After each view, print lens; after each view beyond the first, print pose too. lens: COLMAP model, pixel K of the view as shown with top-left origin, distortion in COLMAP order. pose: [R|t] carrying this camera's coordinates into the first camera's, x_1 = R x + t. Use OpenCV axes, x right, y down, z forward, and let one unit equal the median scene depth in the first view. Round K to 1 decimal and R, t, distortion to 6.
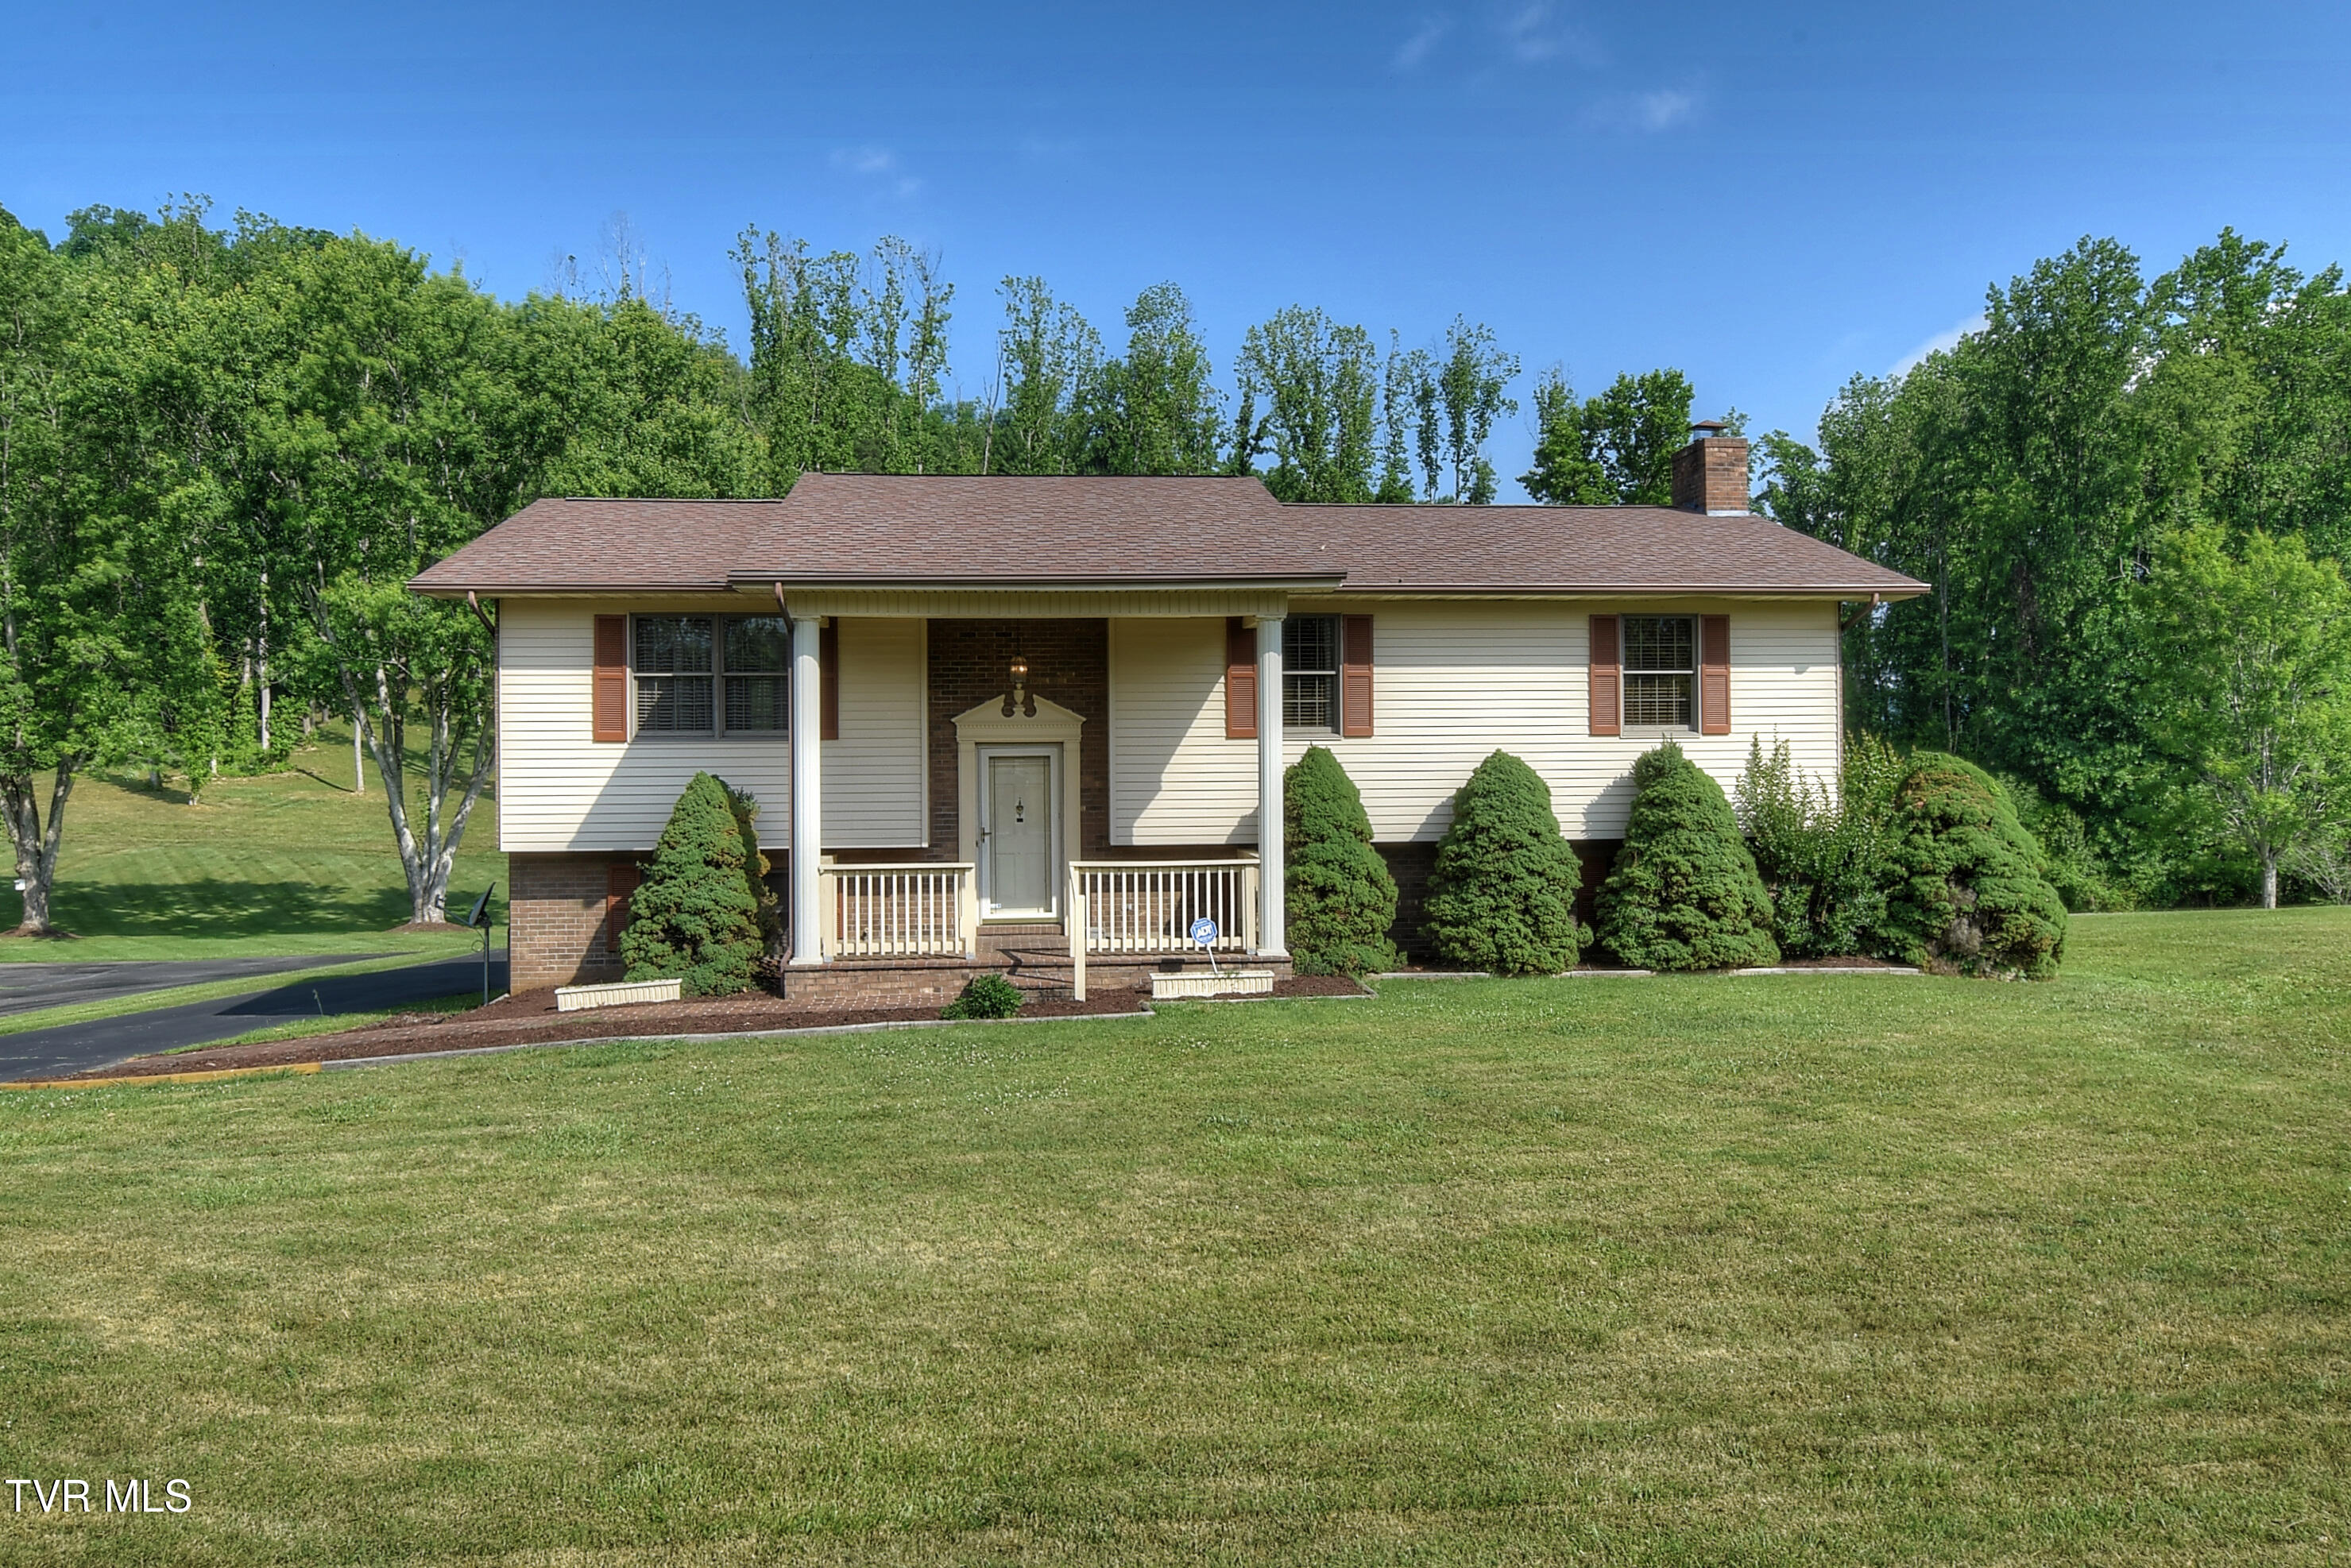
lens RADIAL K [[1688.8, 0, 1165.3], [0, 1688.8, 728.6], [0, 0, 1]] dist [-0.018056, 0.003523]
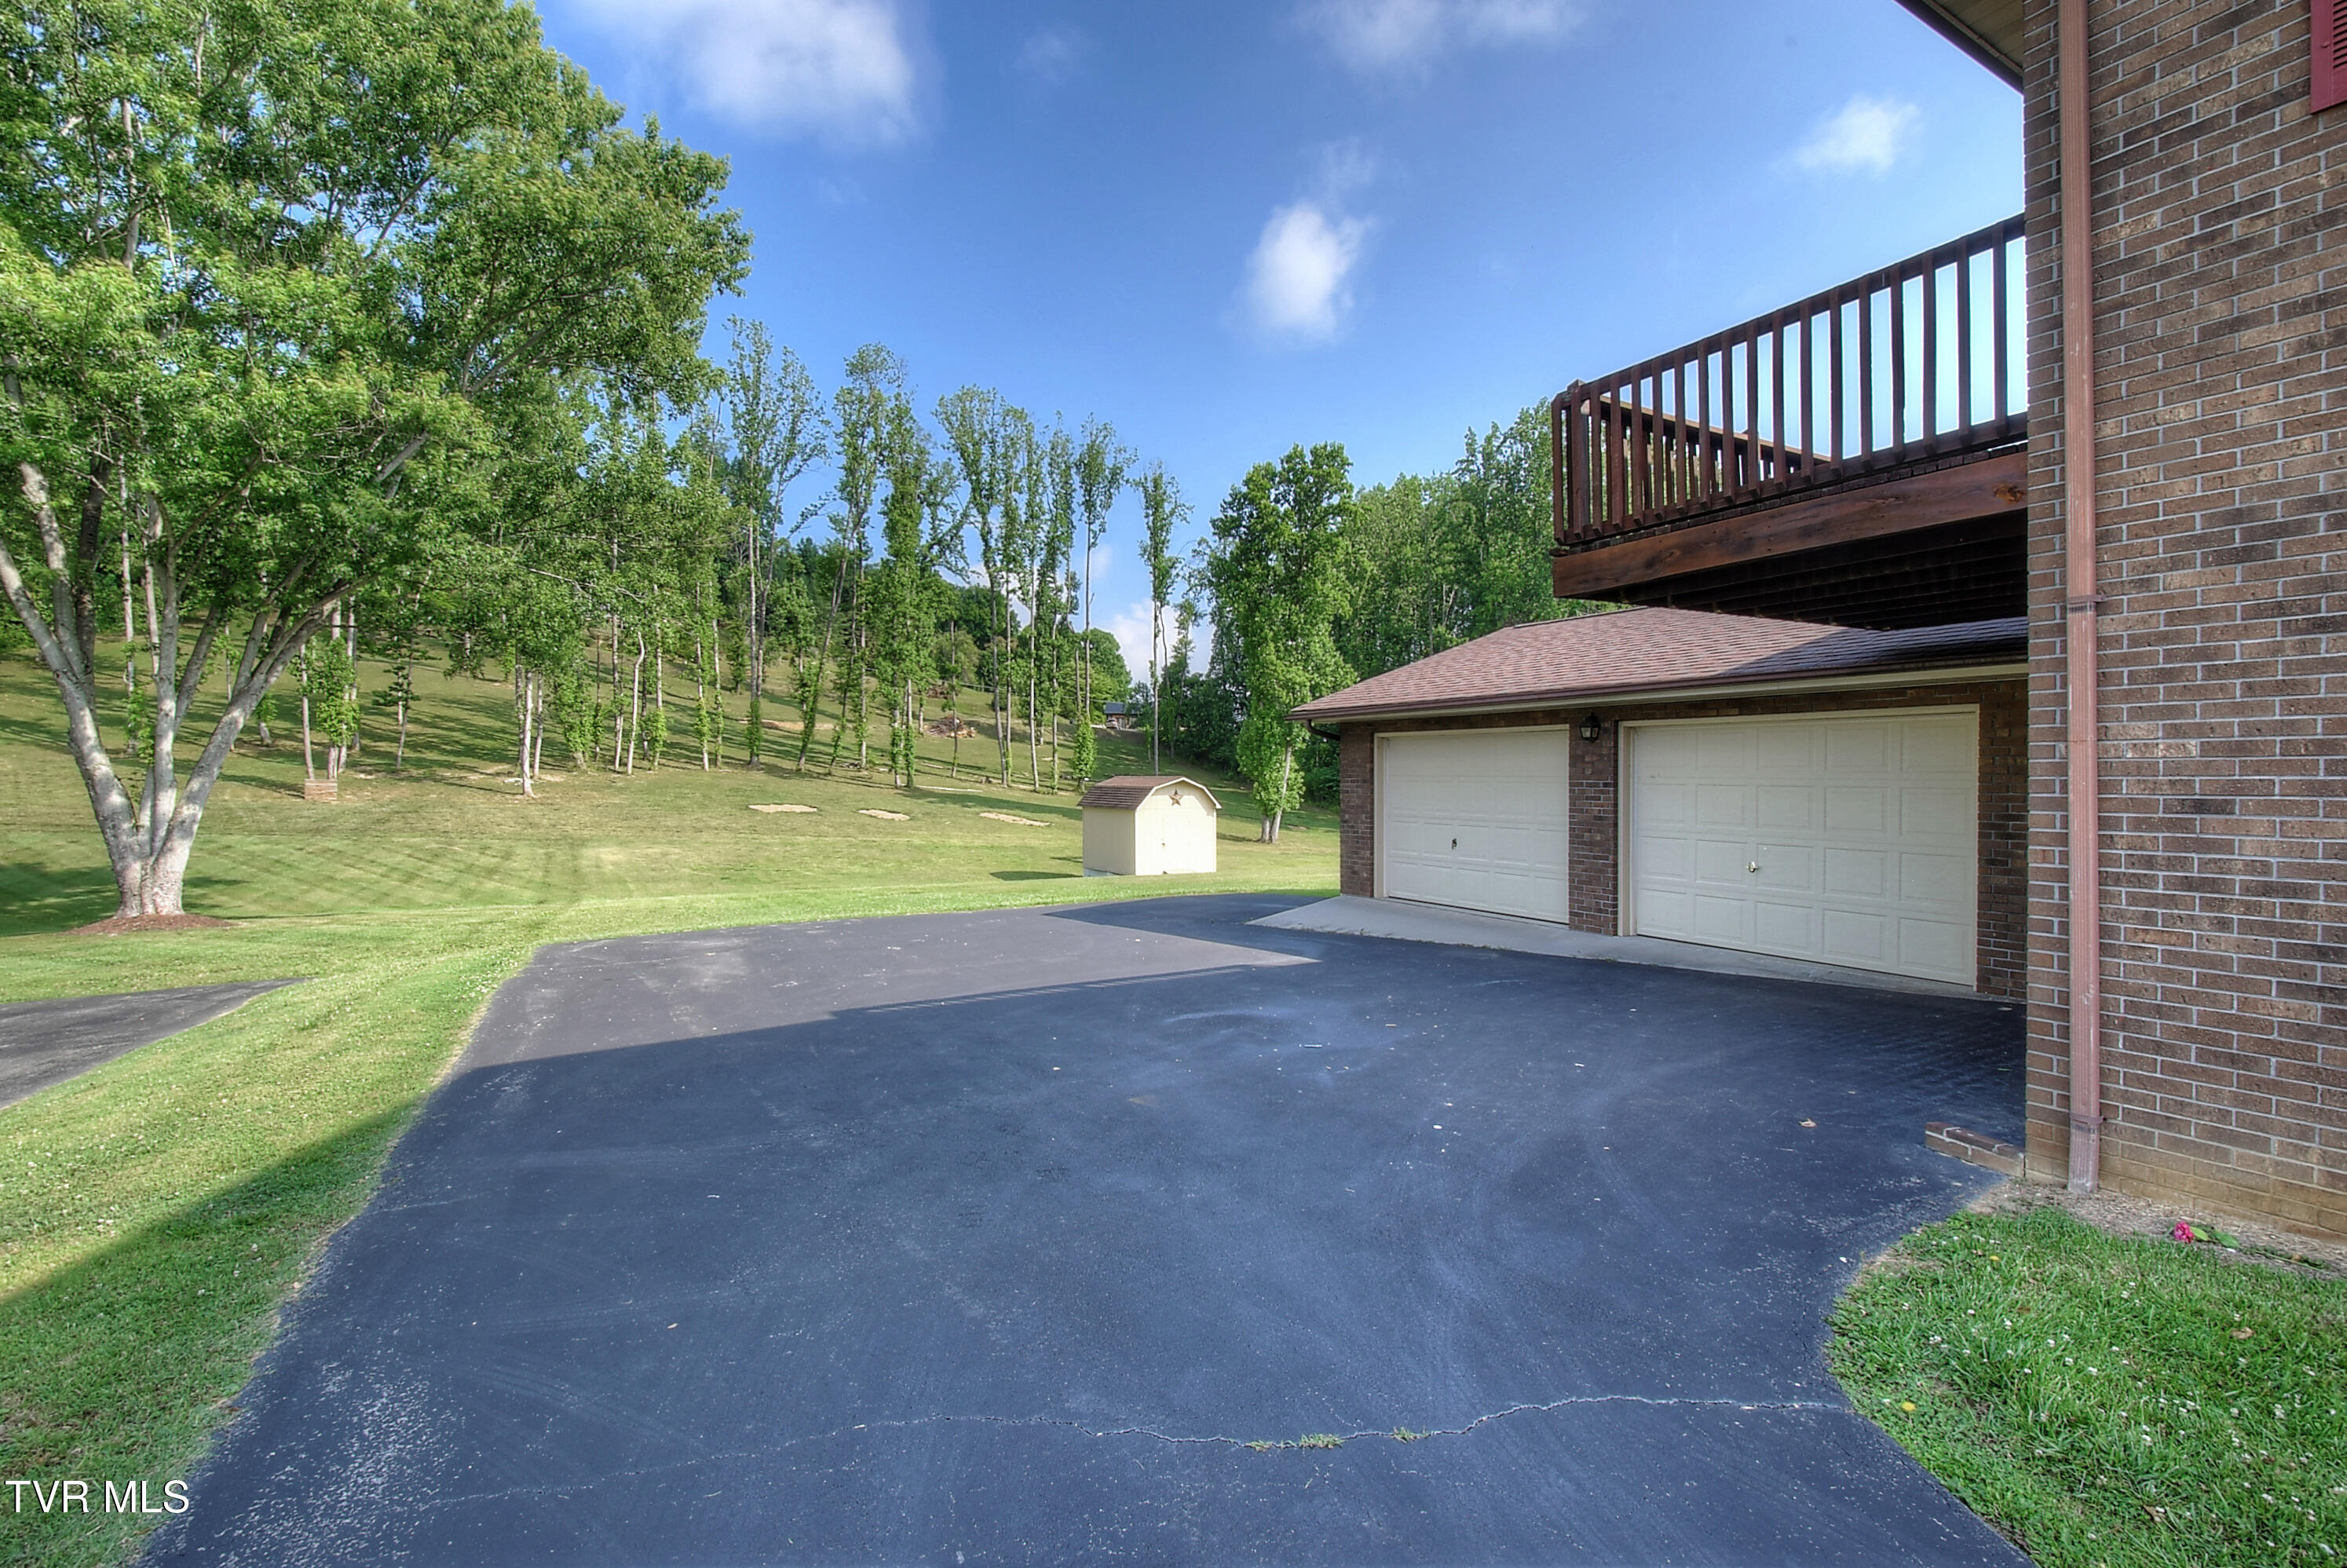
lens RADIAL K [[1028.4, 0, 1169.5], [0, 1028.4, 776.8], [0, 0, 1]] dist [-0.005261, -0.002669]
pose [[0.904168, 0.000540, 0.427176, -0.667476], [-0.012021, 0.999635, 0.024180, 0.129223], [-0.427007, -0.026998, 0.903845, 1.287221]]
